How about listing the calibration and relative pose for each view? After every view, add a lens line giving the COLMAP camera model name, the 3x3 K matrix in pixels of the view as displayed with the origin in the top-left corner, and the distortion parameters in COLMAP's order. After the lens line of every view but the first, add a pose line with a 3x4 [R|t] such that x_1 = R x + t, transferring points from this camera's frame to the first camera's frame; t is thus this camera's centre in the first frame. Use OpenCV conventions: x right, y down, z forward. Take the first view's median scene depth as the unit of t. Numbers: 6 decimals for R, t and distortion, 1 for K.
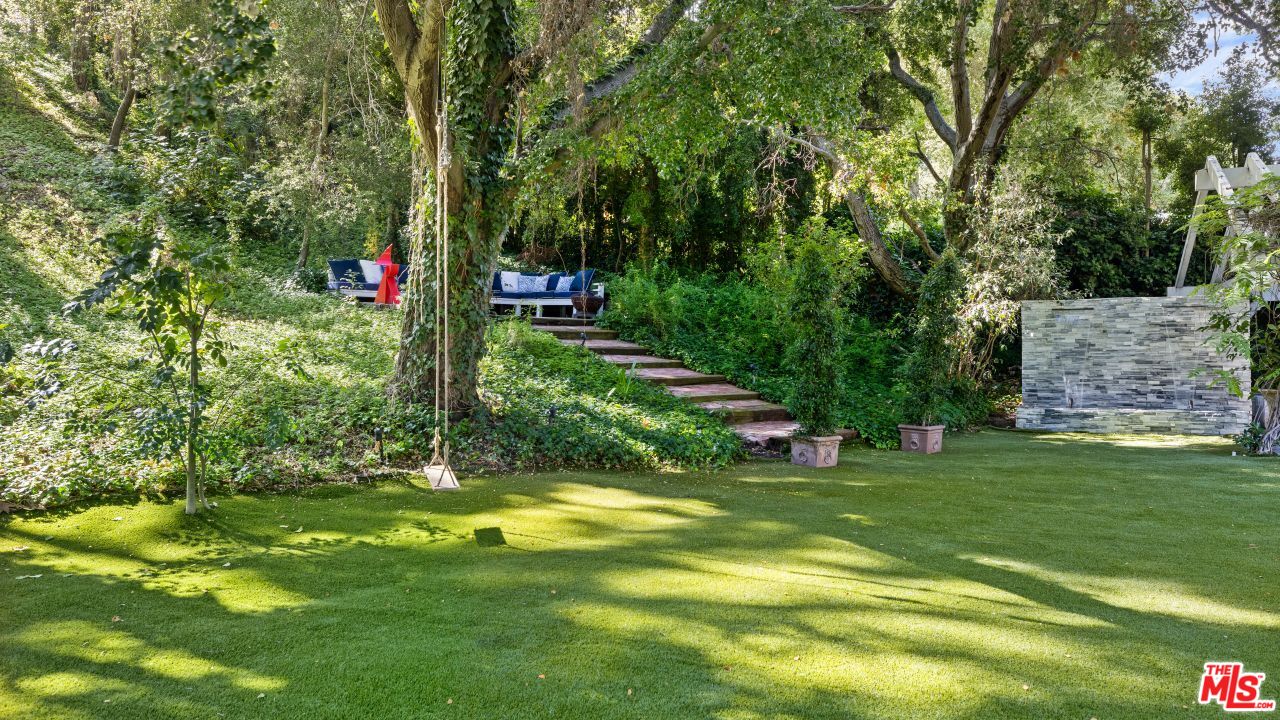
lens RADIAL K [[629.2, 0, 640.0], [0, 629.2, 360.0], [0, 0, 1]] dist [-0.002589, -0.000254]
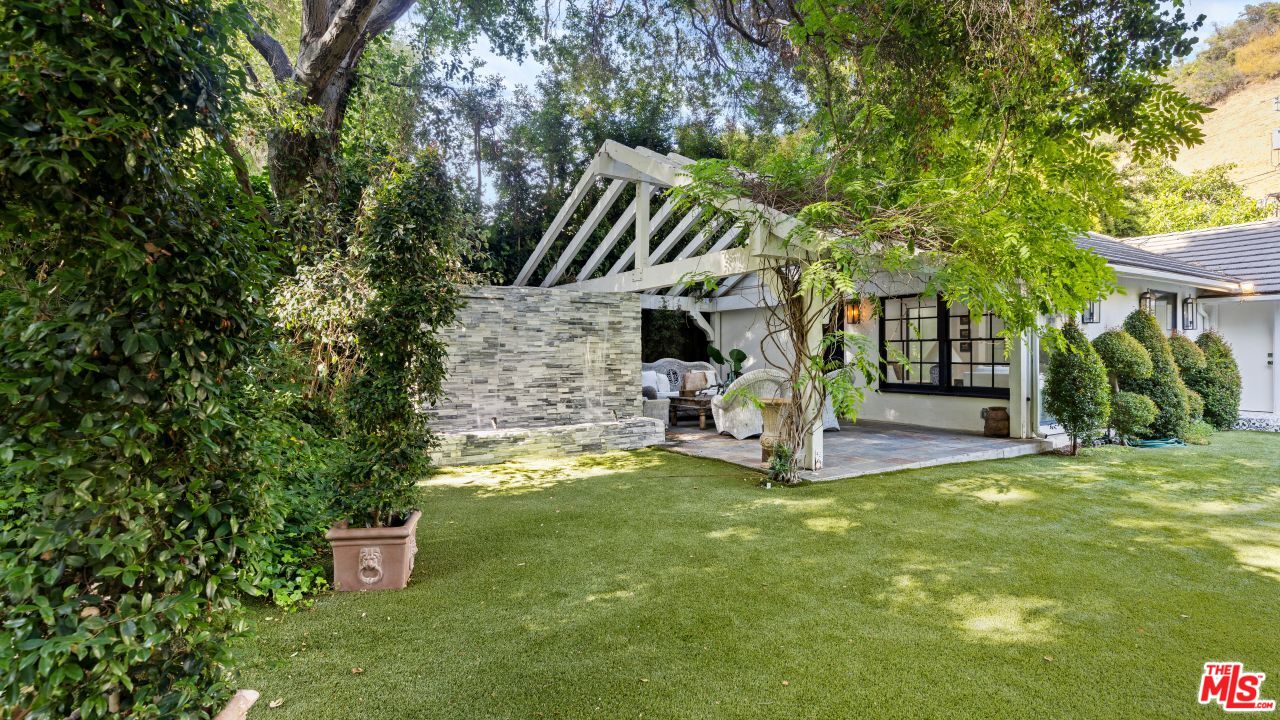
lens RADIAL K [[629.2, 0, 640.0], [0, 629.2, 360.0], [0, 0, 1]] dist [-0.002589, -0.000254]
pose [[0.473928, -0.010990, 0.880495, 0.116144], [0.010260, 0.999923, 0.006958, -0.009543], [-0.880504, 0.005736, 0.474004, 0.498960]]
